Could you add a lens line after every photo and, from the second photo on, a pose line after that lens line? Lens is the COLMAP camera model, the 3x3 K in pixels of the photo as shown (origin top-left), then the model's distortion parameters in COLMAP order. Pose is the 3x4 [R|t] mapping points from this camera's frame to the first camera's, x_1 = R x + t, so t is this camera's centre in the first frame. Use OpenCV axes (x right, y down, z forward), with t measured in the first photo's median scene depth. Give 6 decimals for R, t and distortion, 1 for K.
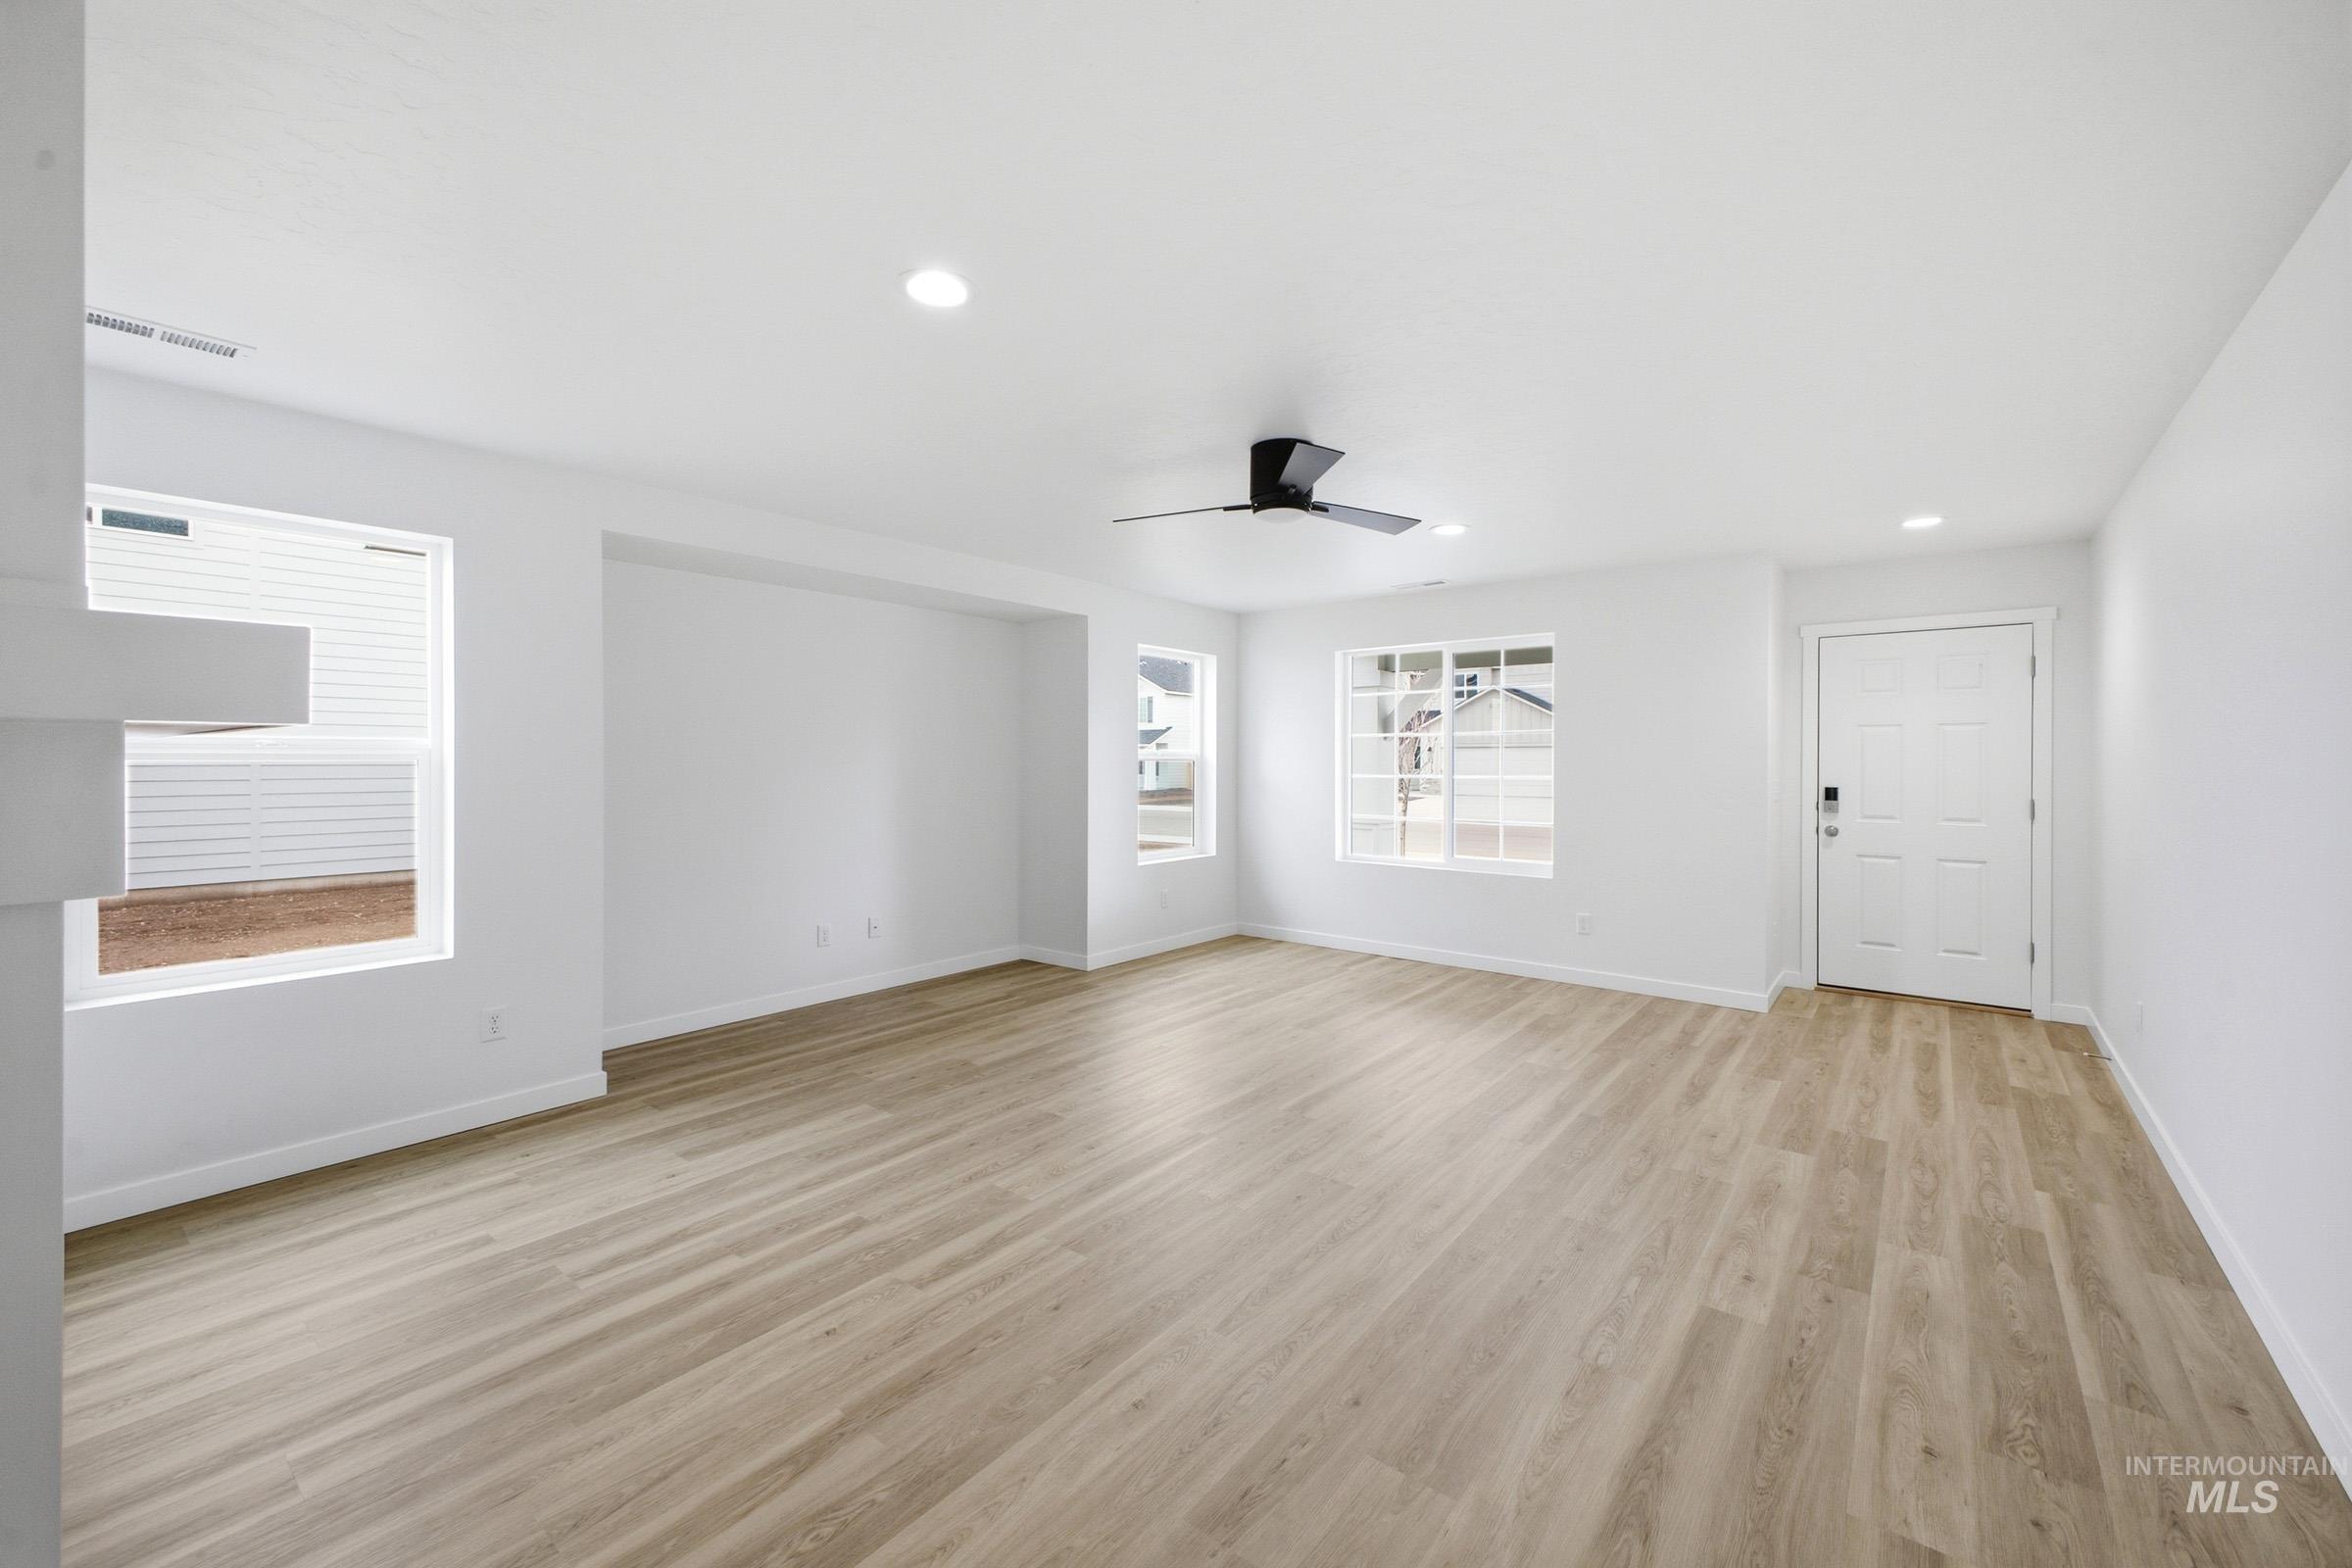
lens RADIAL K [[948.0, 0, 1177.4], [0, 948.0, 755.5], [0, 0, 1]] dist [0.000623, 0.000153]
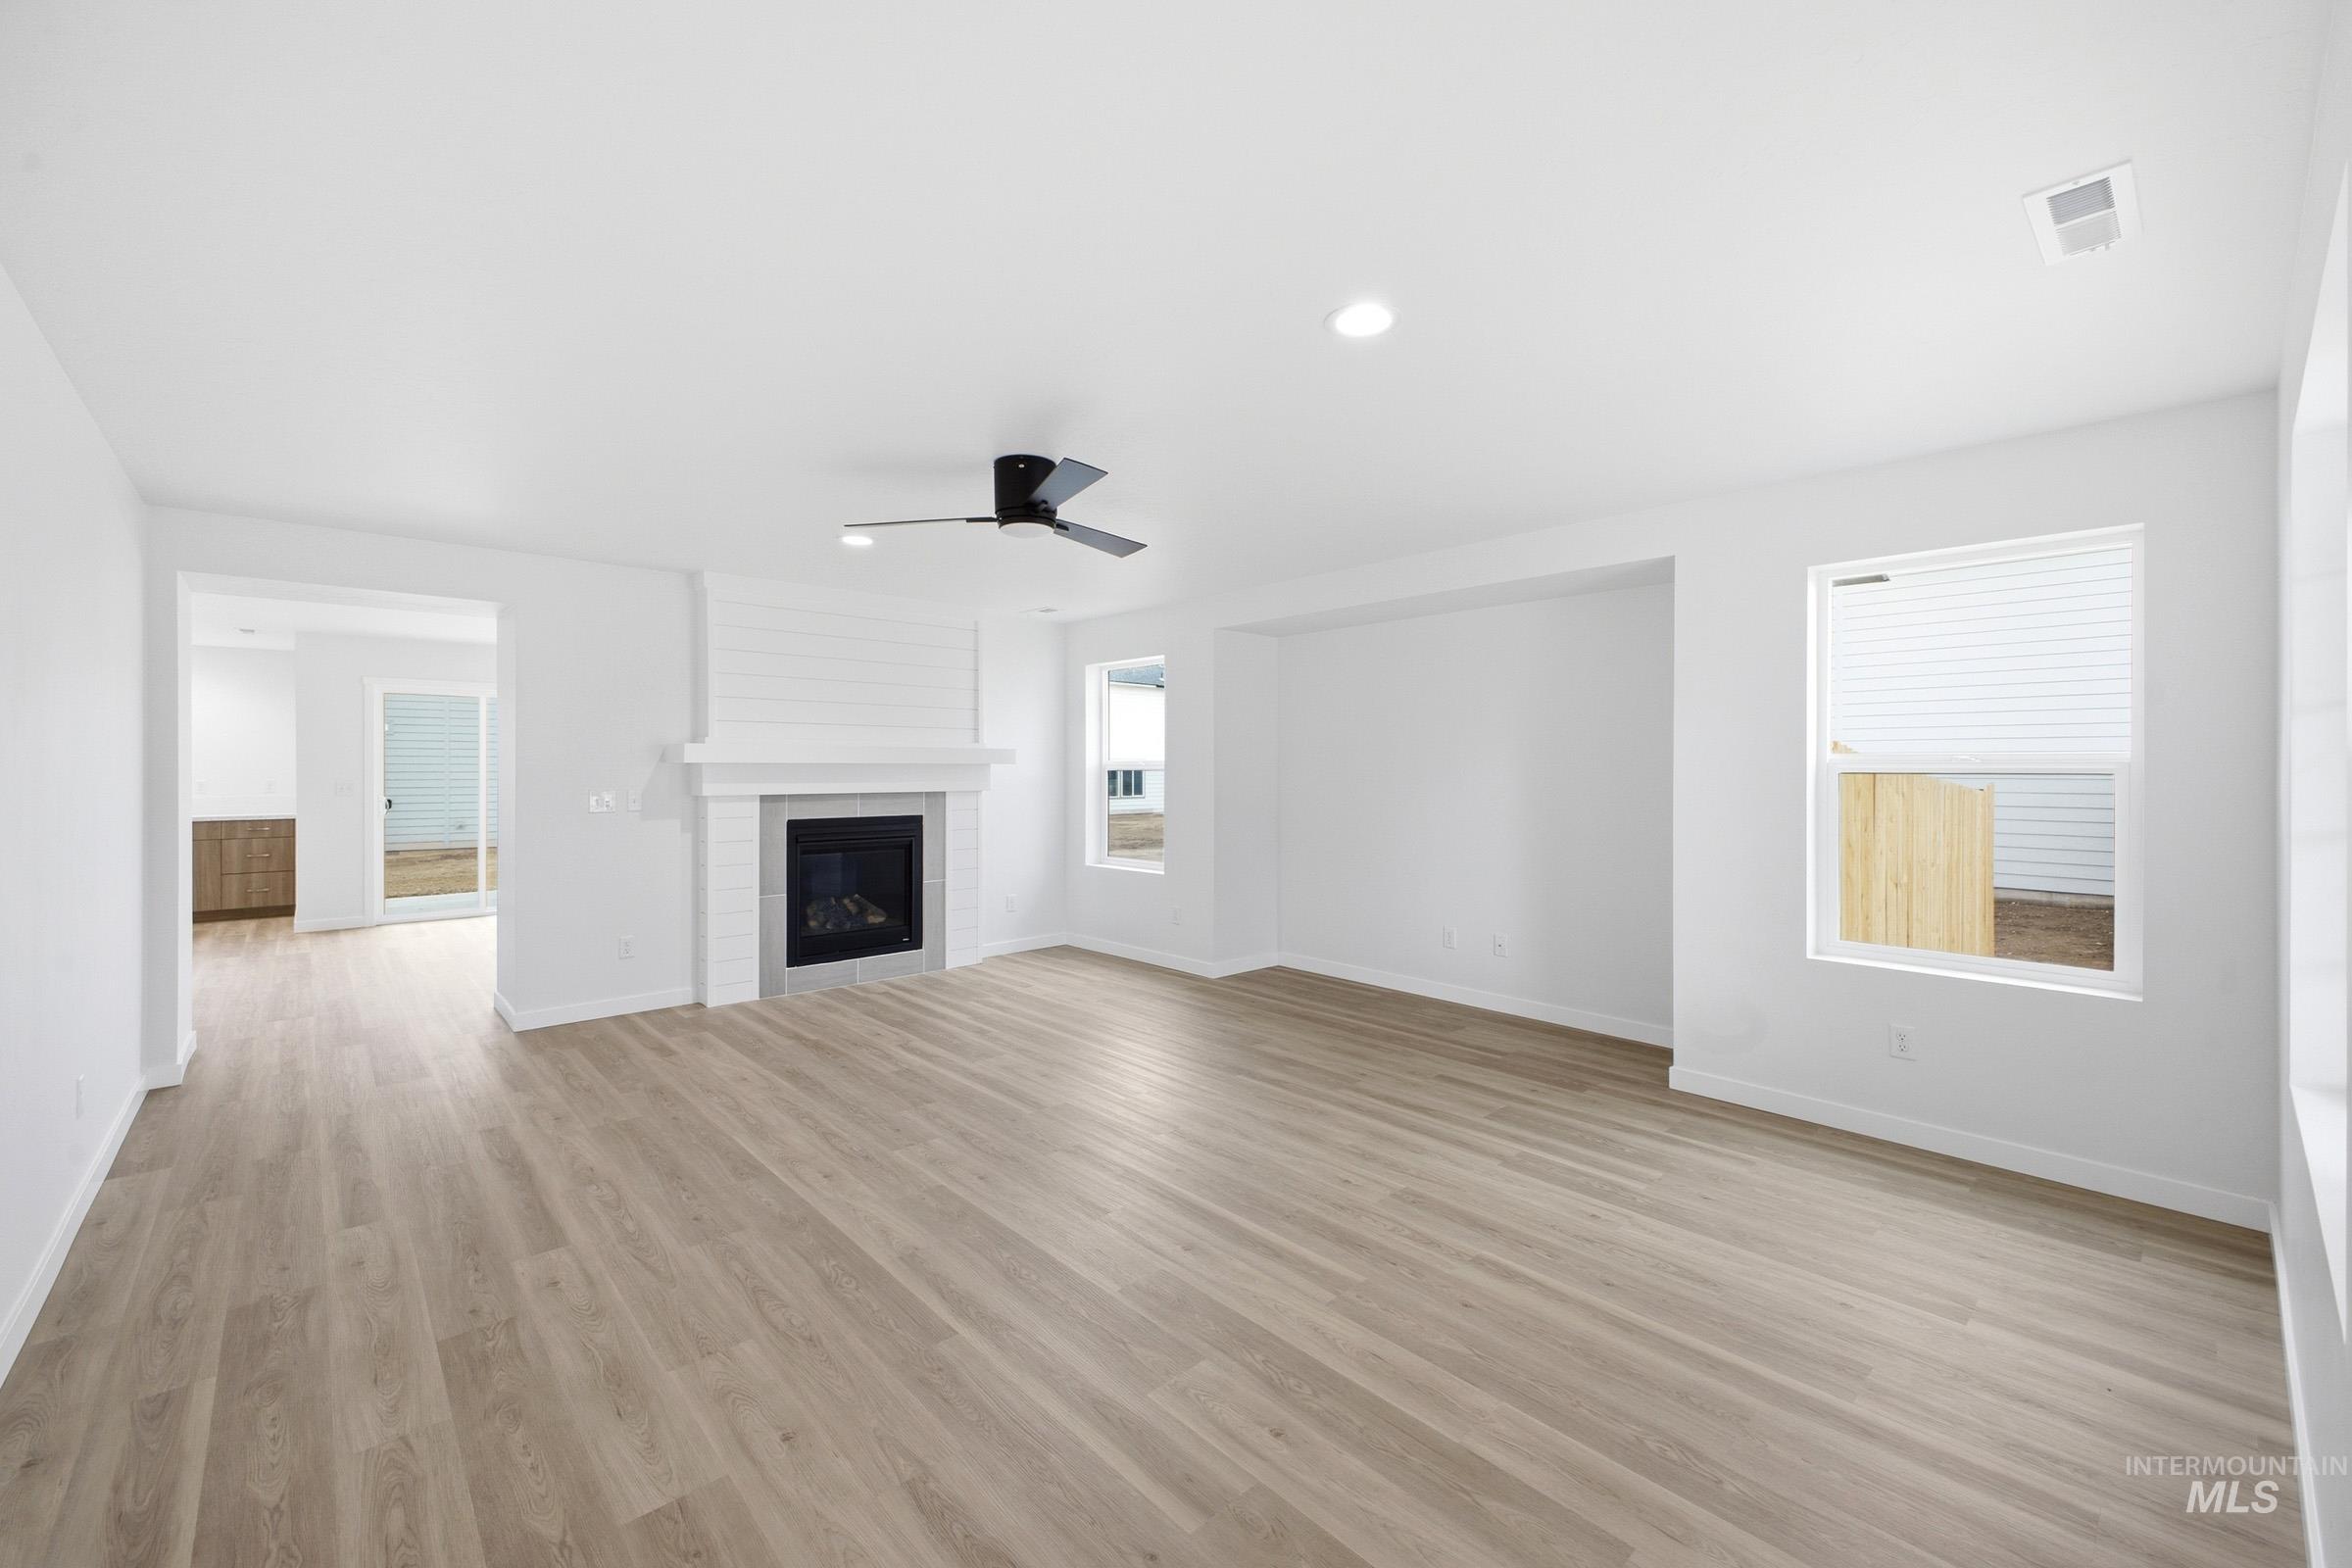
lens RADIAL K [[958.0, 0, 1176.0], [0, 958.0, 784.0], [0, 0, 1]] dist [-0.000128, -0.000593]
pose [[-0.159084, 0.016404, -0.987129, 1.342658], [-0.000801, 0.999859, 0.016744, 0.005513], [0.987265, 0.003455, -0.159048, 1.632479]]
